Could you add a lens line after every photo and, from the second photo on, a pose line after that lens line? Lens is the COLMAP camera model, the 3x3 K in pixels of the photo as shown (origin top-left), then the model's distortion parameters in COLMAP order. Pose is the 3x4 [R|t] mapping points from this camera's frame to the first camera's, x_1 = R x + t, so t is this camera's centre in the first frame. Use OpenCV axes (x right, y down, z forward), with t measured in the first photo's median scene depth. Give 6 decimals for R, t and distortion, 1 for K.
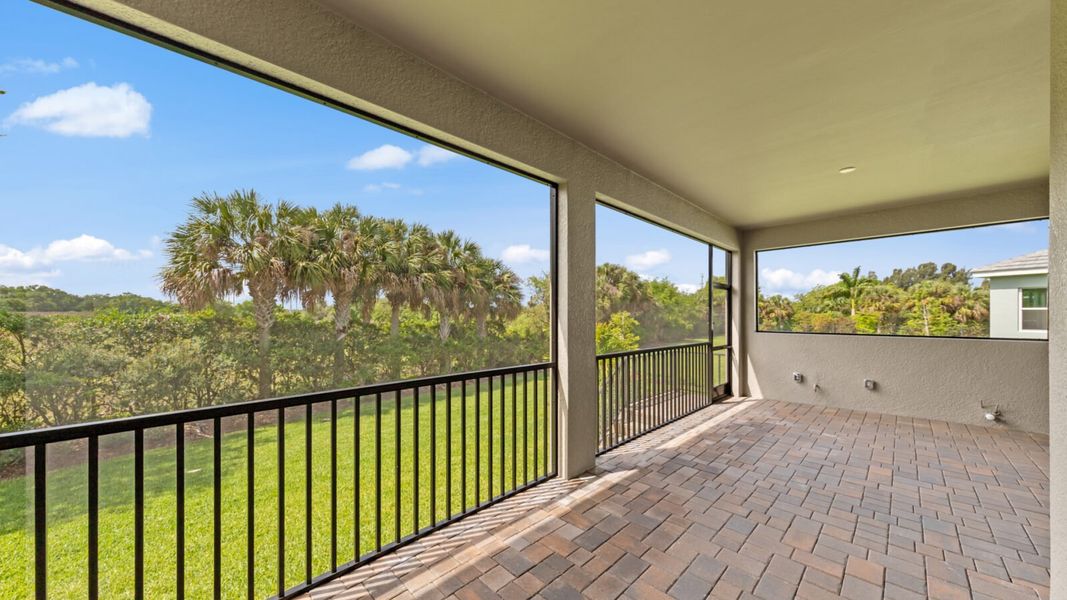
lens RADIAL K [[361.1, 0, 528.9], [0, 361.1, 315.0], [0, 0, 1]] dist [0.000589, 0.000018]
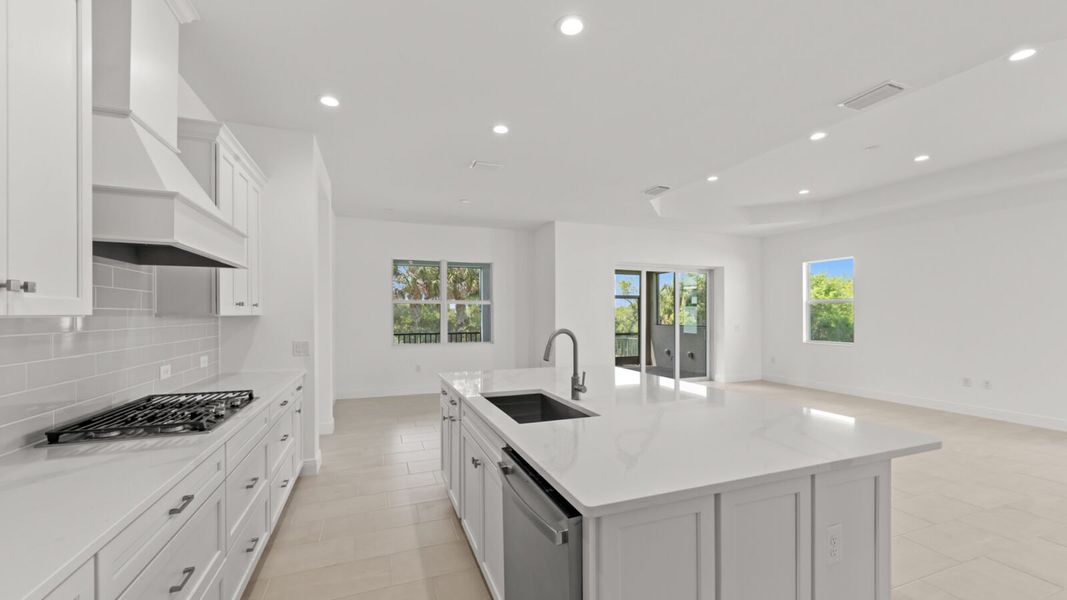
lens RADIAL K [[411.8, 0, 530.0], [0, 411.8, 318.2], [0, 0, 1]] dist [0.000679, 0.000143]
pose [[0.918923, 0.002201, -0.394431, 0.482338], [0.001920, 0.999948, 0.010053, 0.000001], [0.394432, -0.009995, 0.918871, -0.503769]]
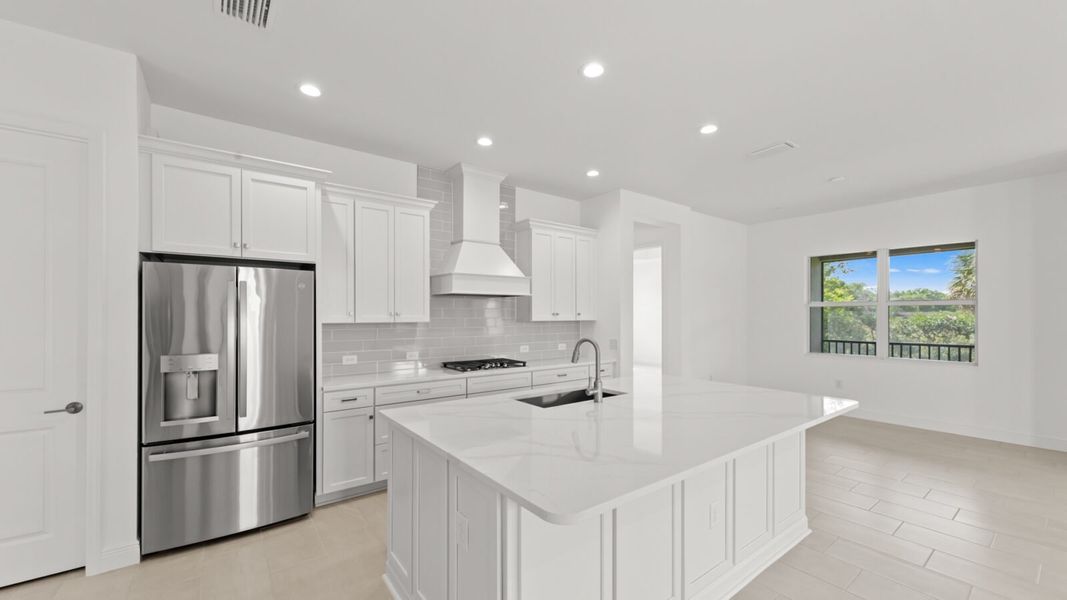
lens RADIAL K [[411.8, 0, 530.0], [0, 411.8, 318.2], [0, 0, 1]] dist [0.000679, 0.000143]
pose [[-0.117888, 0.006452, -0.993006, 0.641312], [0.000717, 0.999979, 0.006412, -0.004855], [0.993027, 0.000044, -0.117890, -0.328503]]
